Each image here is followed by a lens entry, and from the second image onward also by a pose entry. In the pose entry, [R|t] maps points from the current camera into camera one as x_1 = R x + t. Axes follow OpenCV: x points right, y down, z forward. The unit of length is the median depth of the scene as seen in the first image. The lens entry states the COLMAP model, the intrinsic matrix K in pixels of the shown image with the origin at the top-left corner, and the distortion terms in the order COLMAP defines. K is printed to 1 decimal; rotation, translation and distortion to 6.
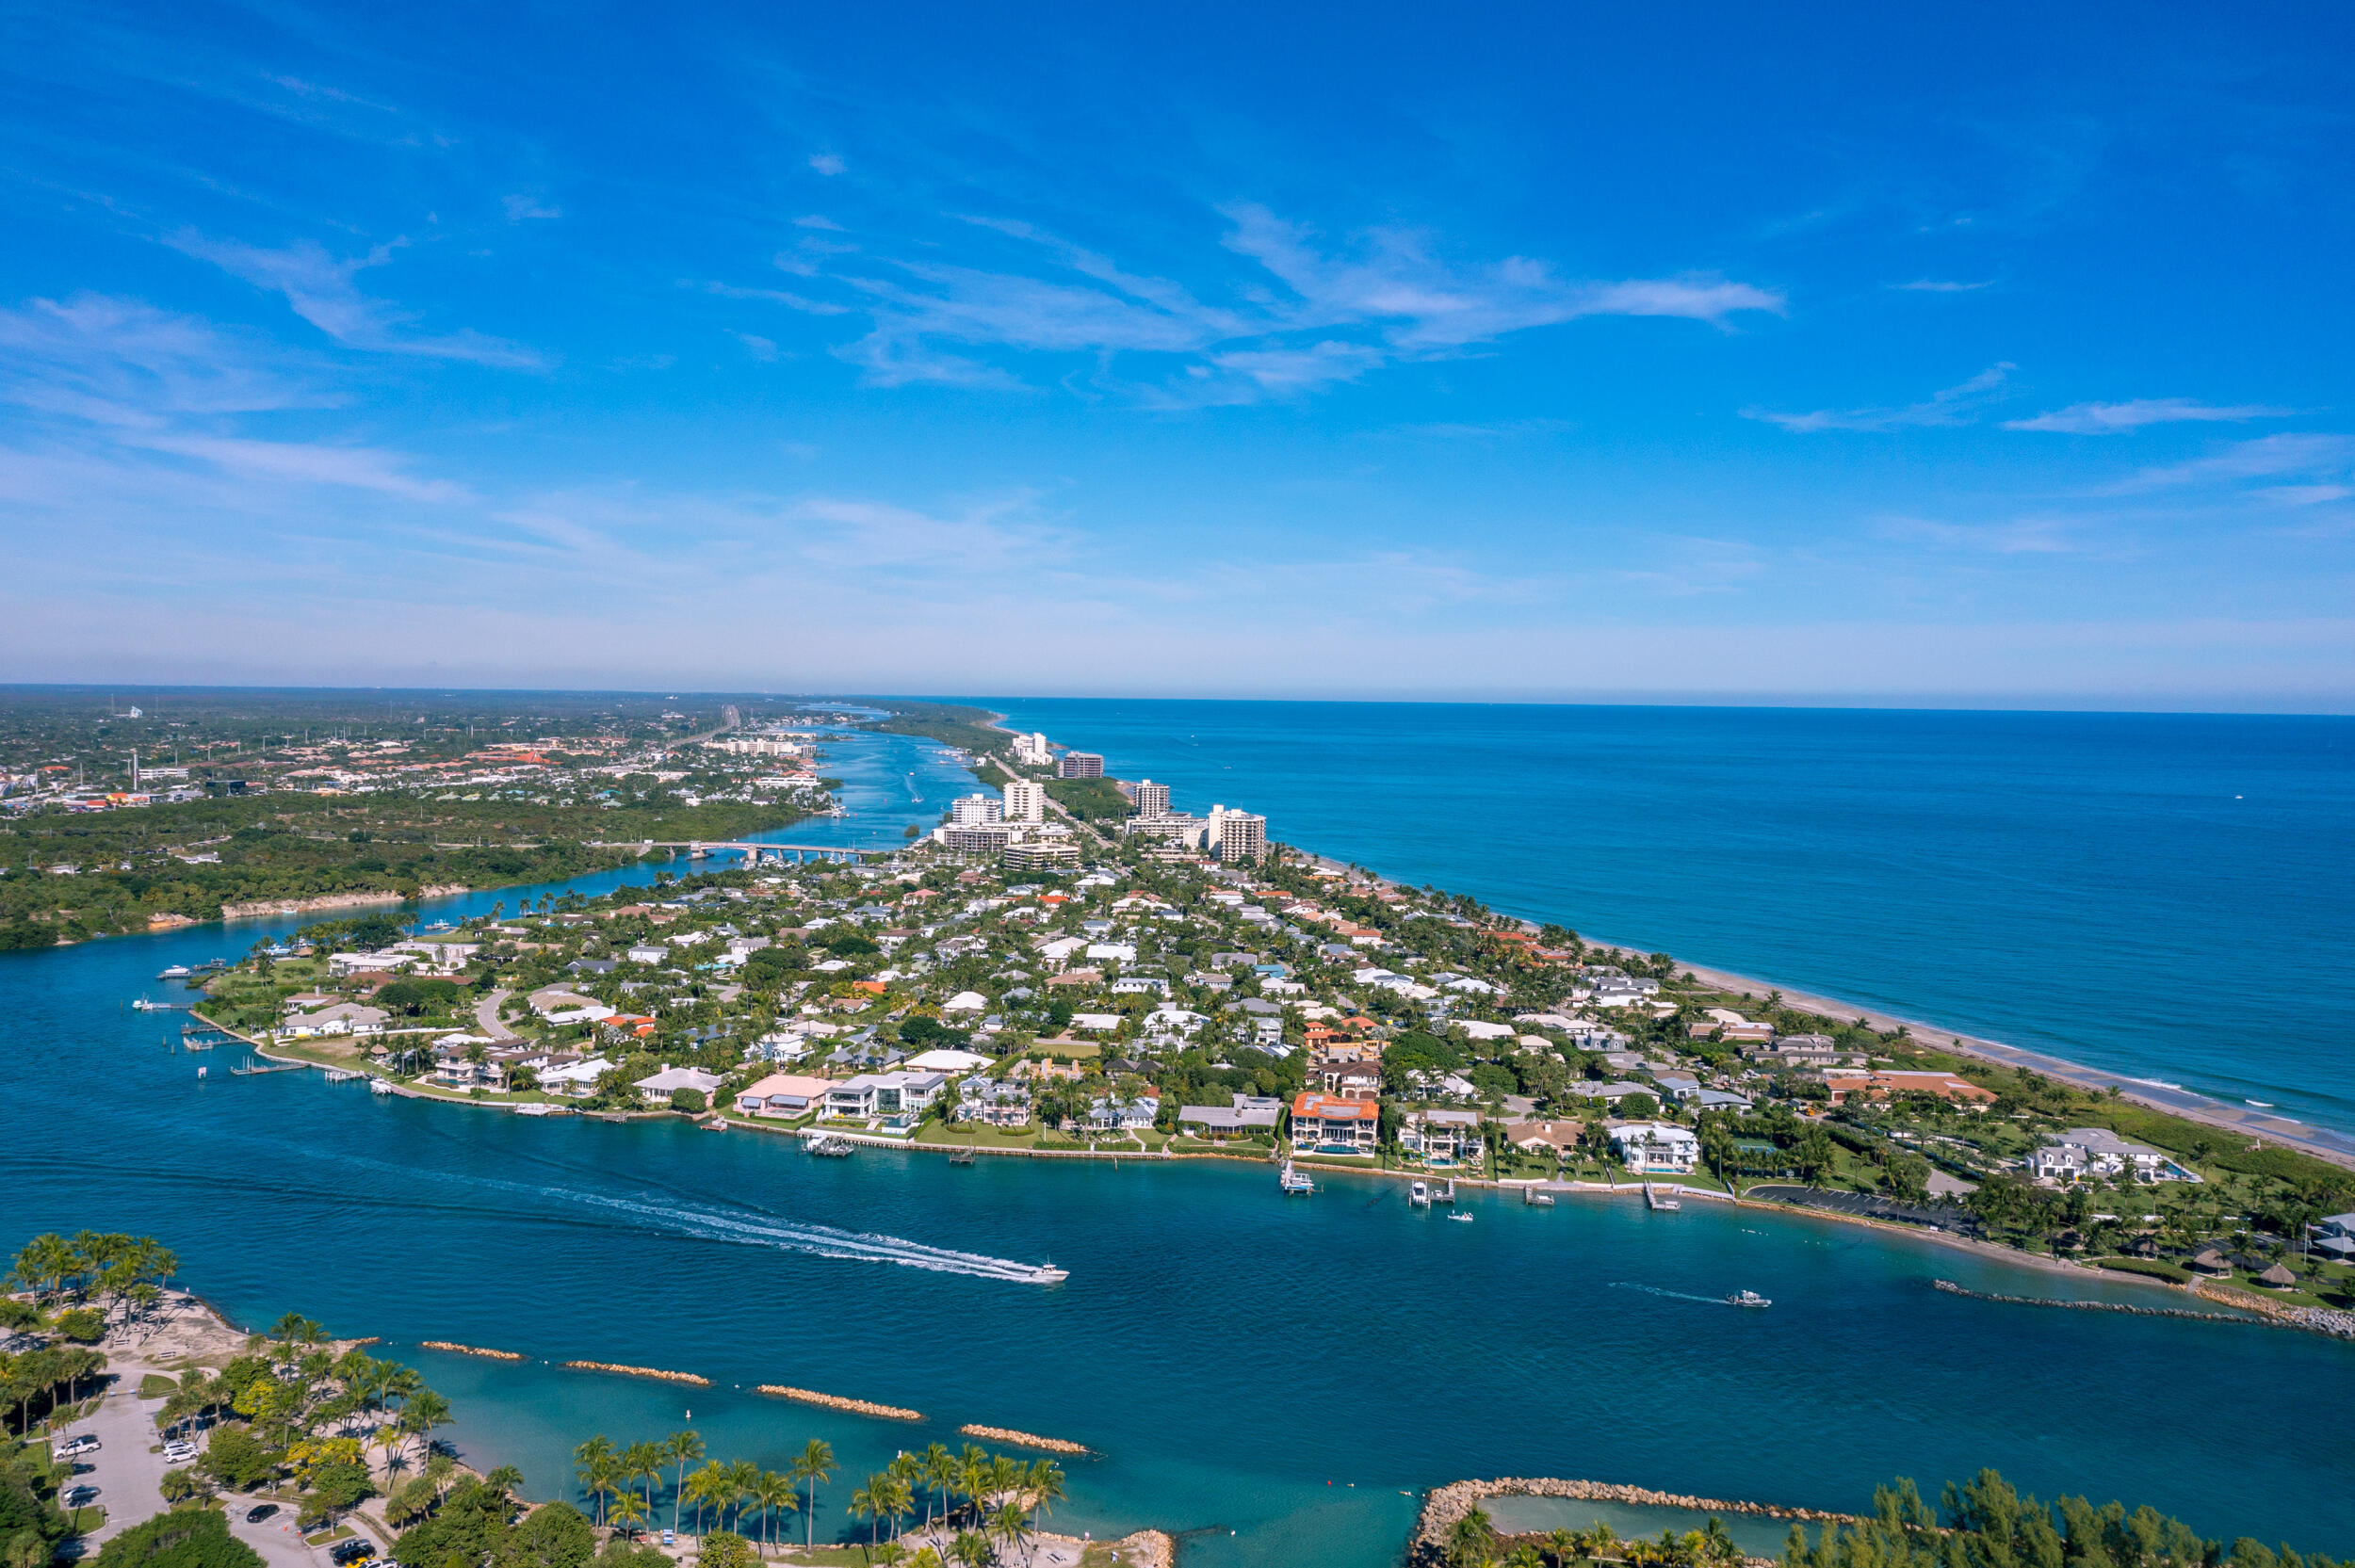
lens RADIAL K [[1915.9, 0, 1173.4], [0, 1915.9, 751.3], [0, 0, 1]] dist [0.003352, 0.011507]
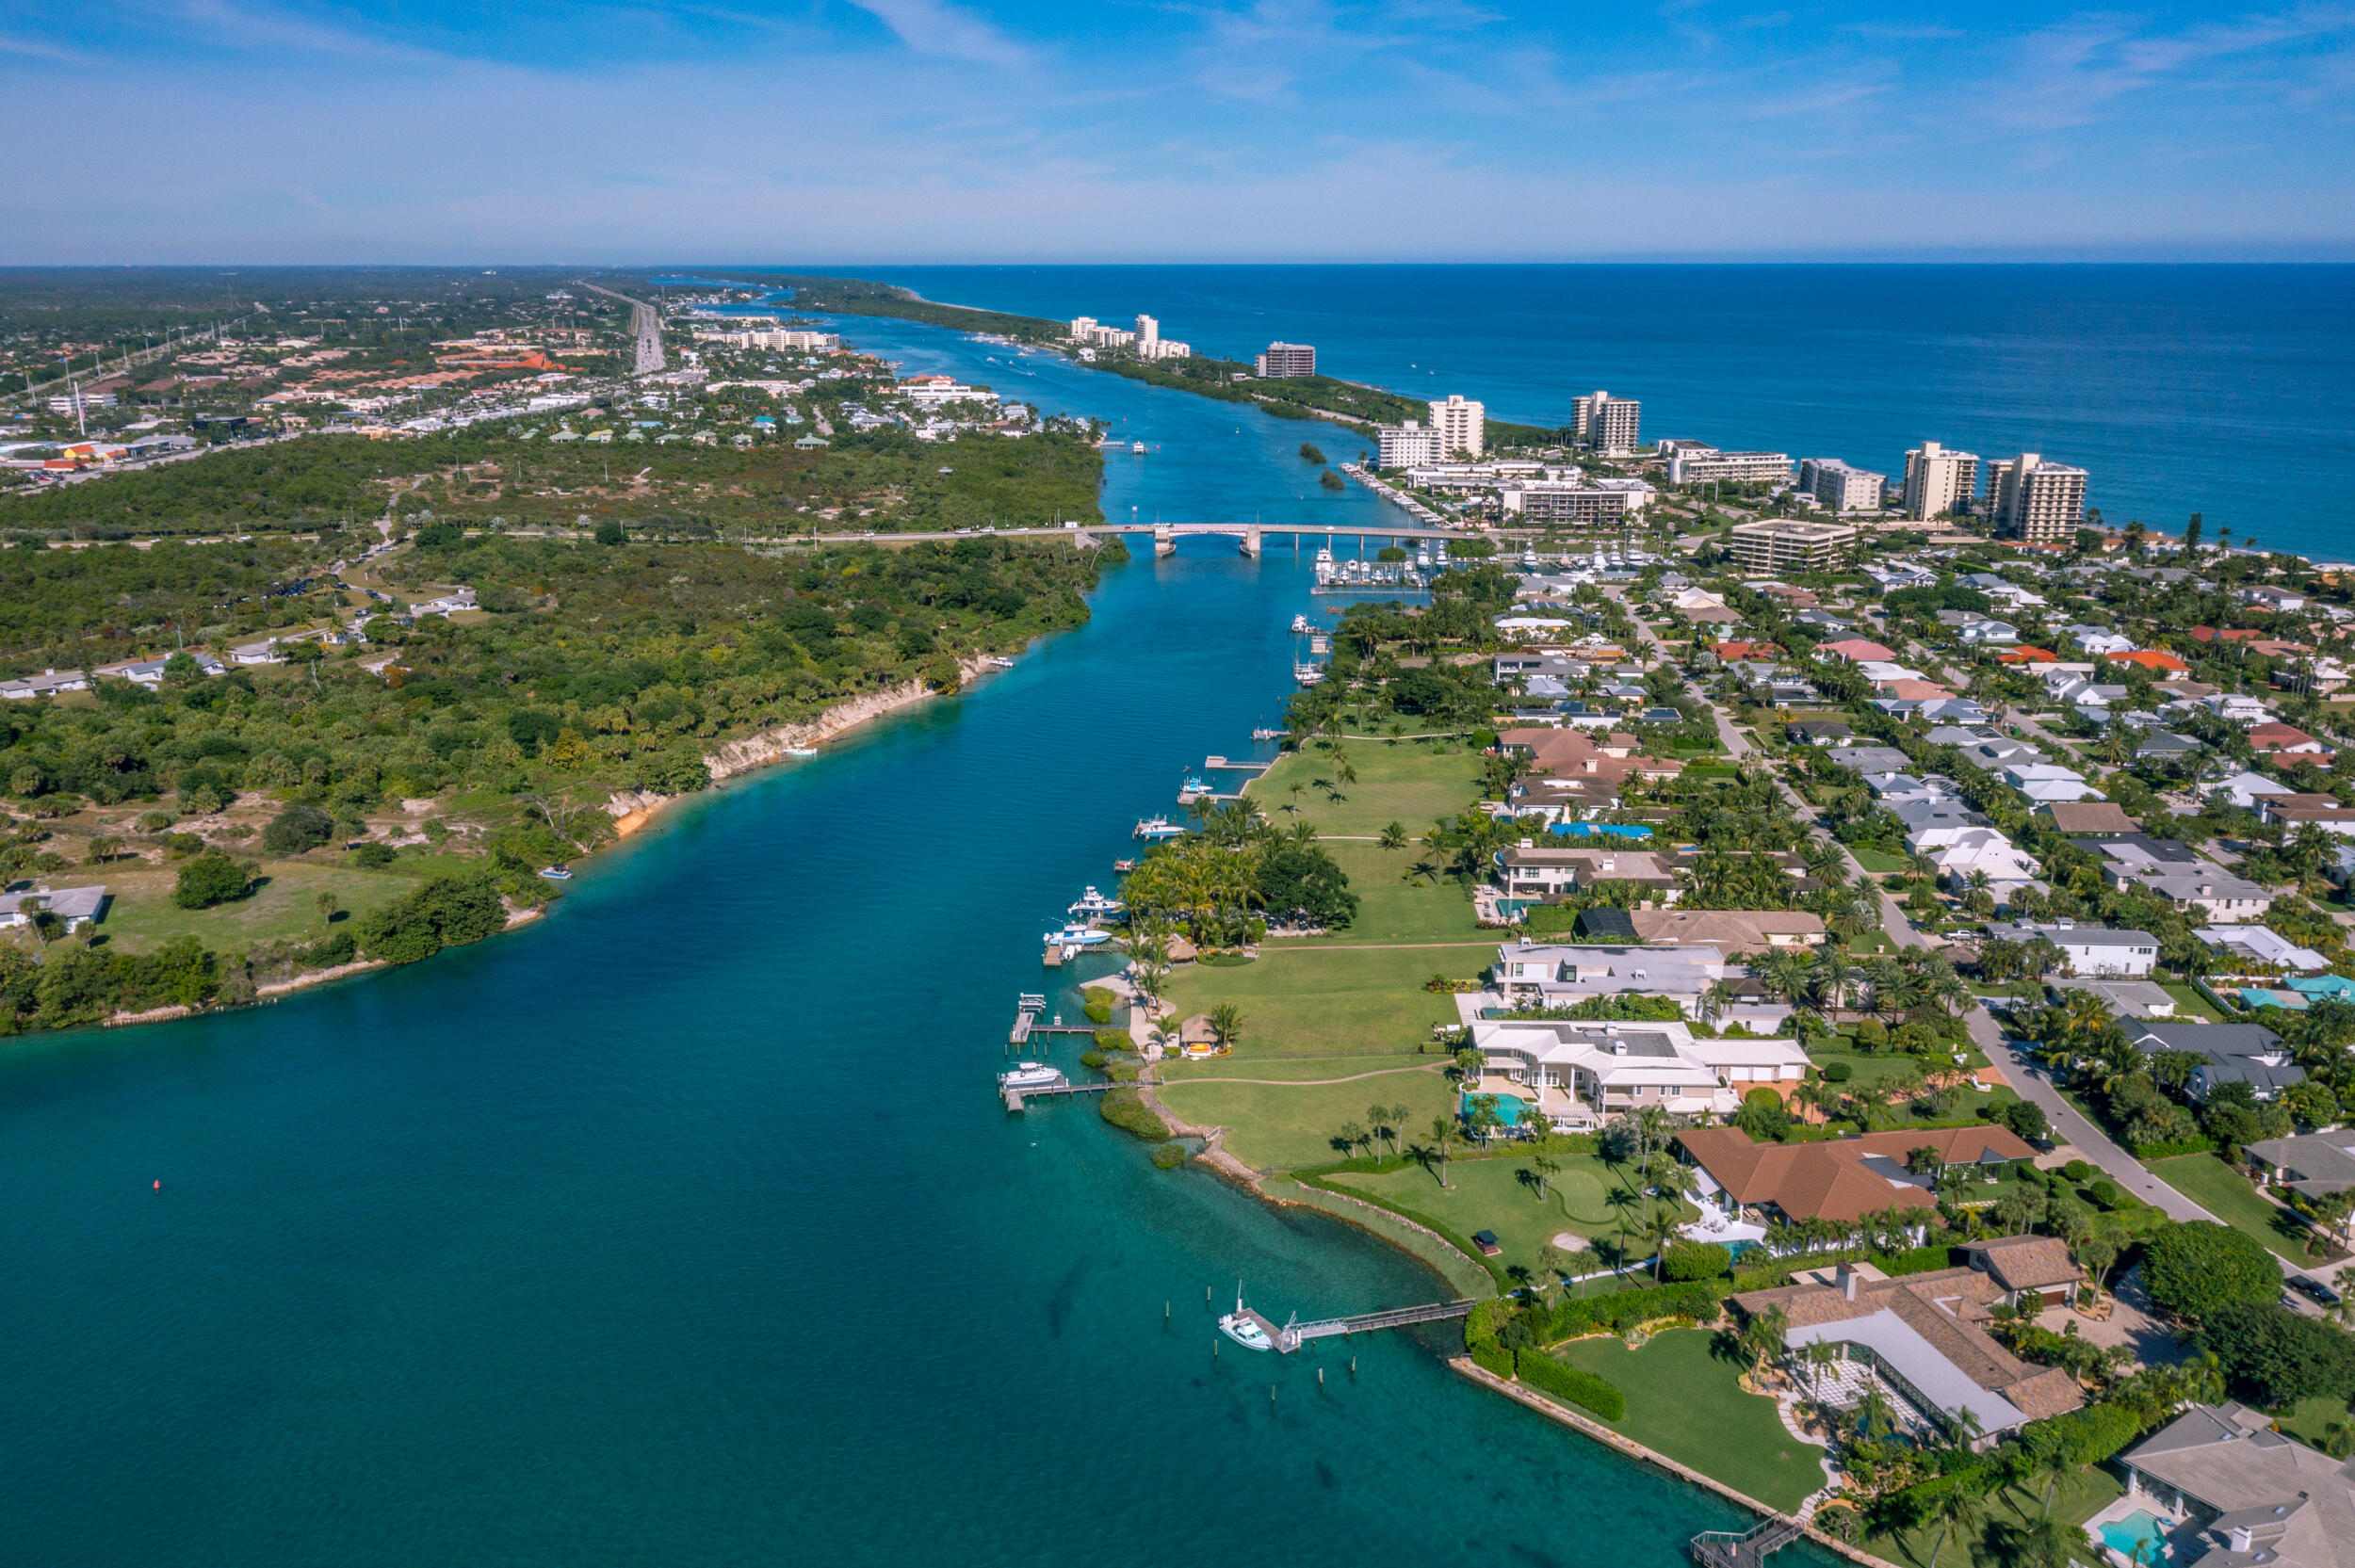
lens RADIAL K [[1908.4, 0, 1145.3], [0, 1908.4, 780.6], [0, 0, 1]] dist [-0.004673, 0.002052]
pose [[0.995085, -0.038959, 0.091033, -0.794066], [0.016515, 0.971768, 0.235361, -0.045062], [-0.097633, -0.232701, 0.967635, 0.974803]]
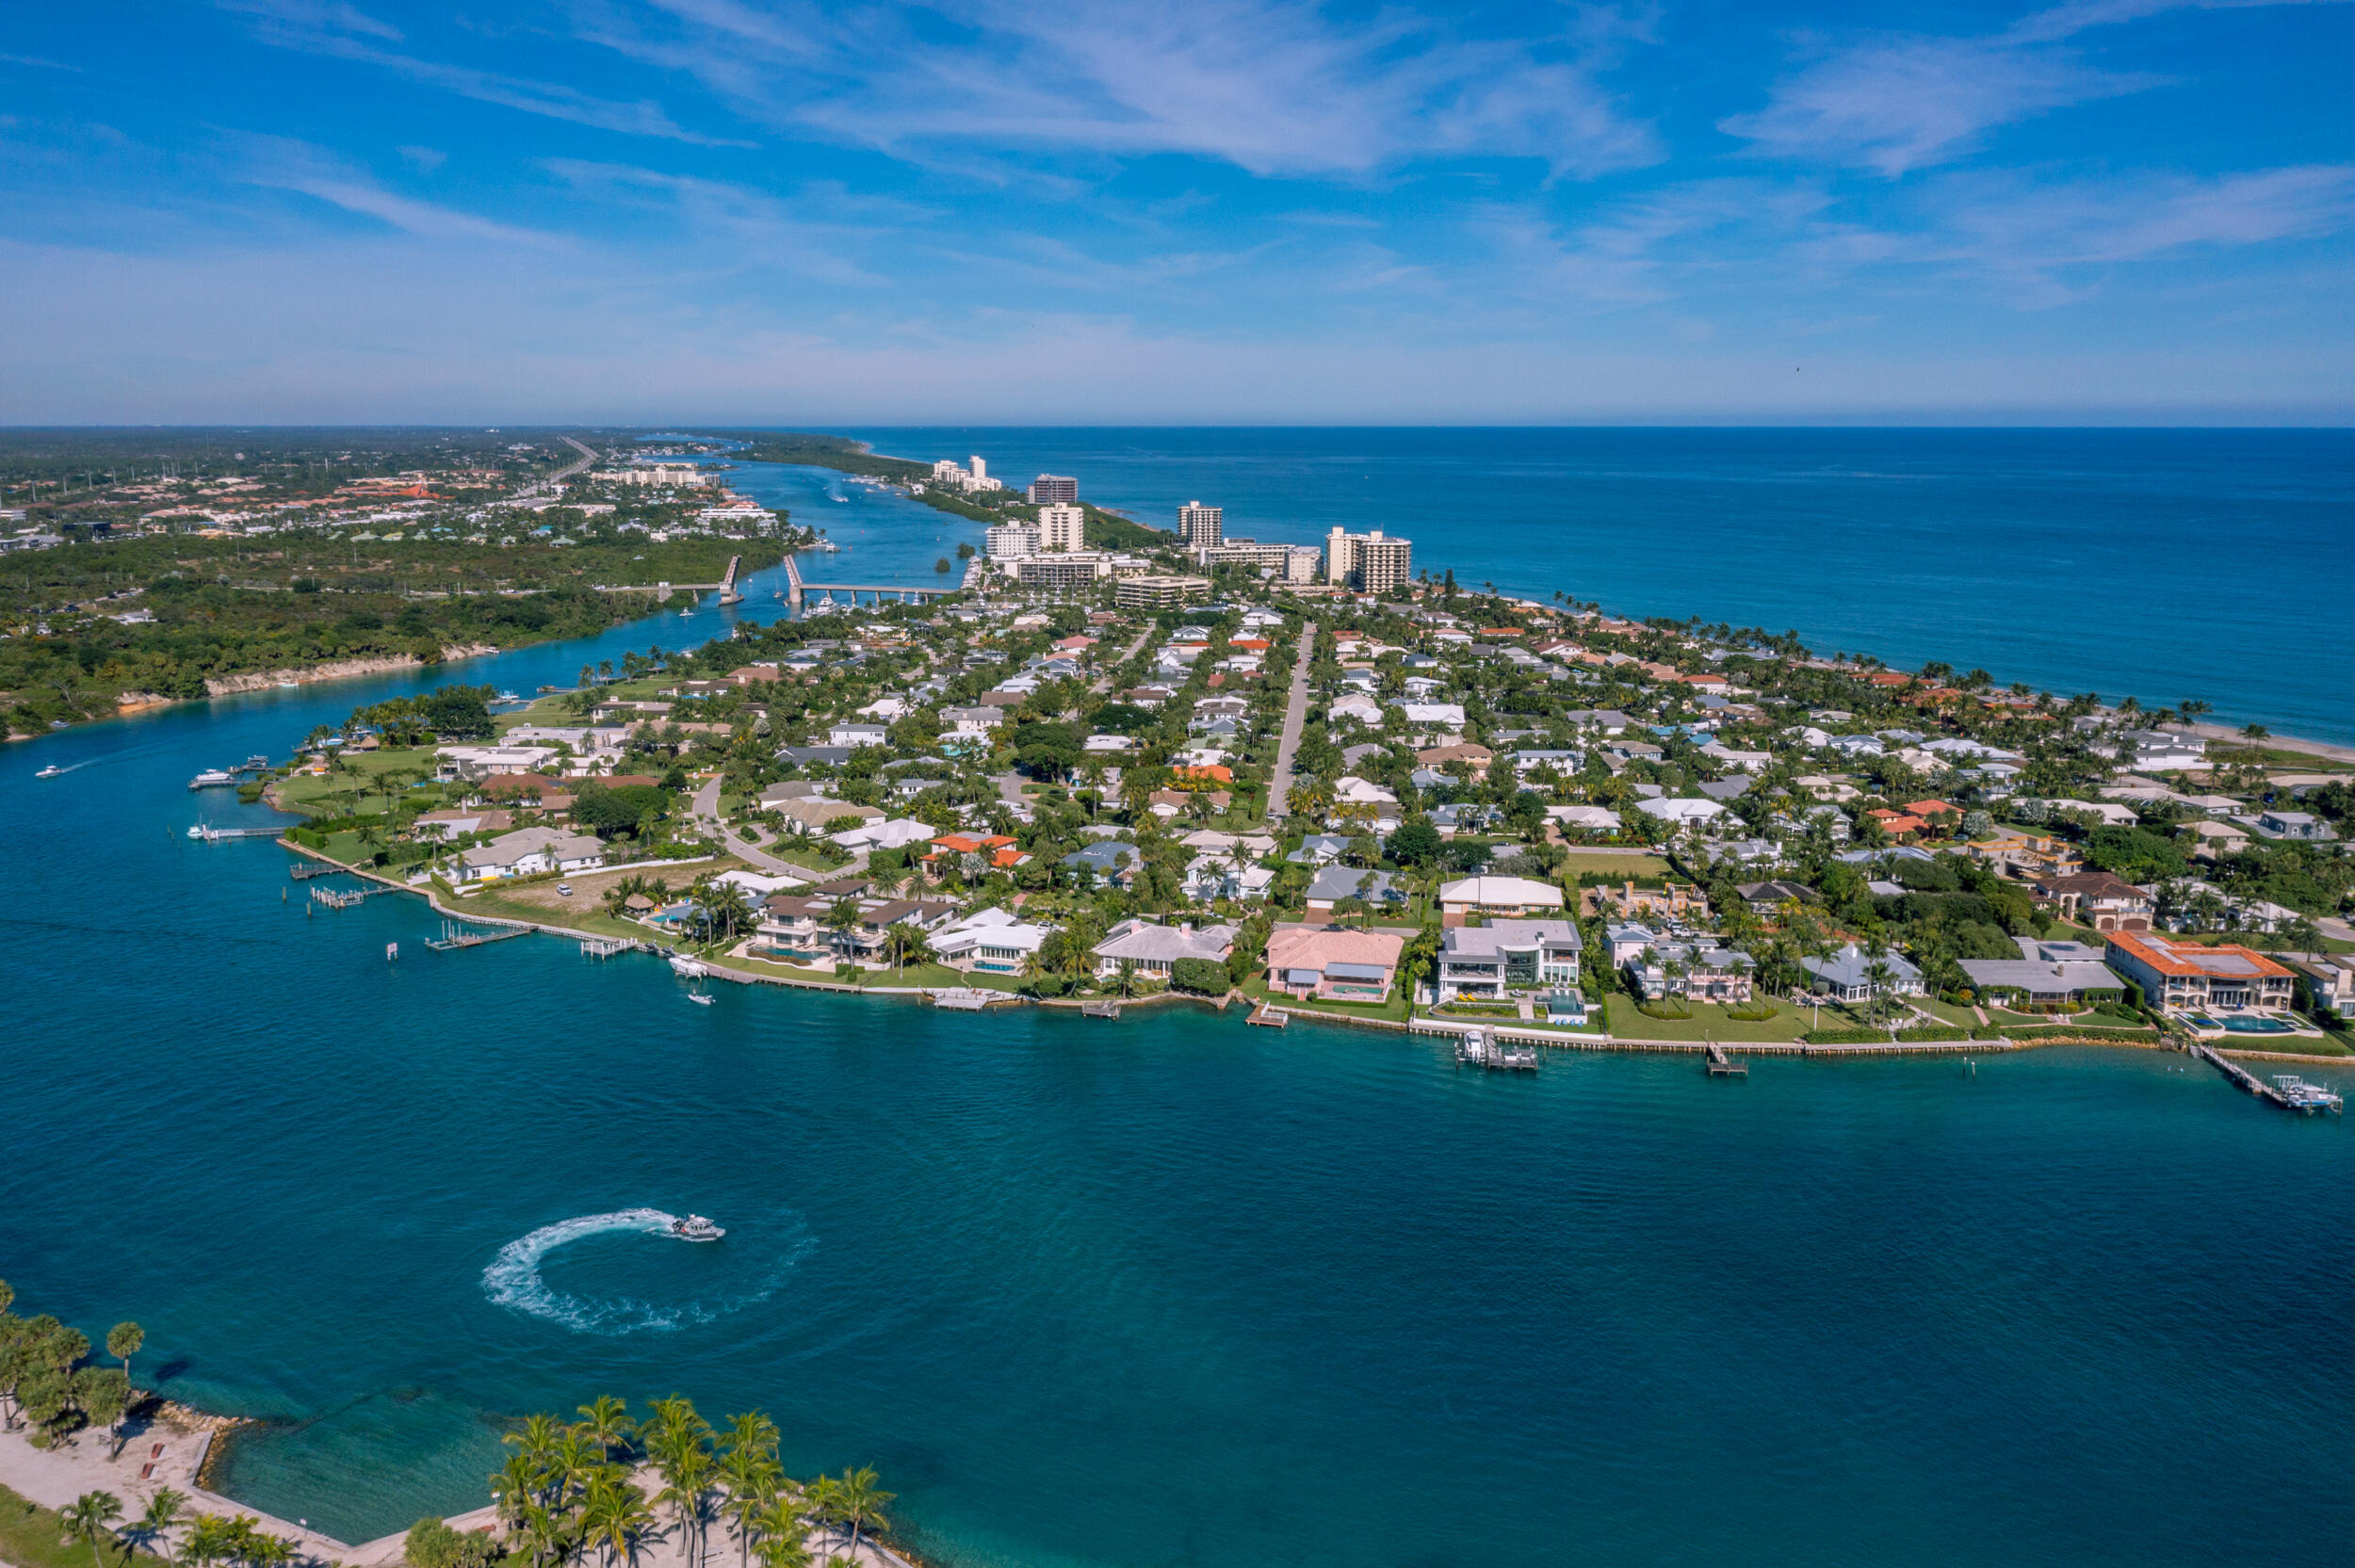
lens RADIAL K [[1915.9, 0, 1173.4], [0, 1915.9, 751.3], [0, 0, 1]] dist [0.003352, 0.011507]
pose [[0.995432, -0.029249, 0.090880, -0.338545], [0.016265, 0.989953, 0.140455, 0.014381], [-0.094075, -0.138335, 0.985907, 0.386817]]
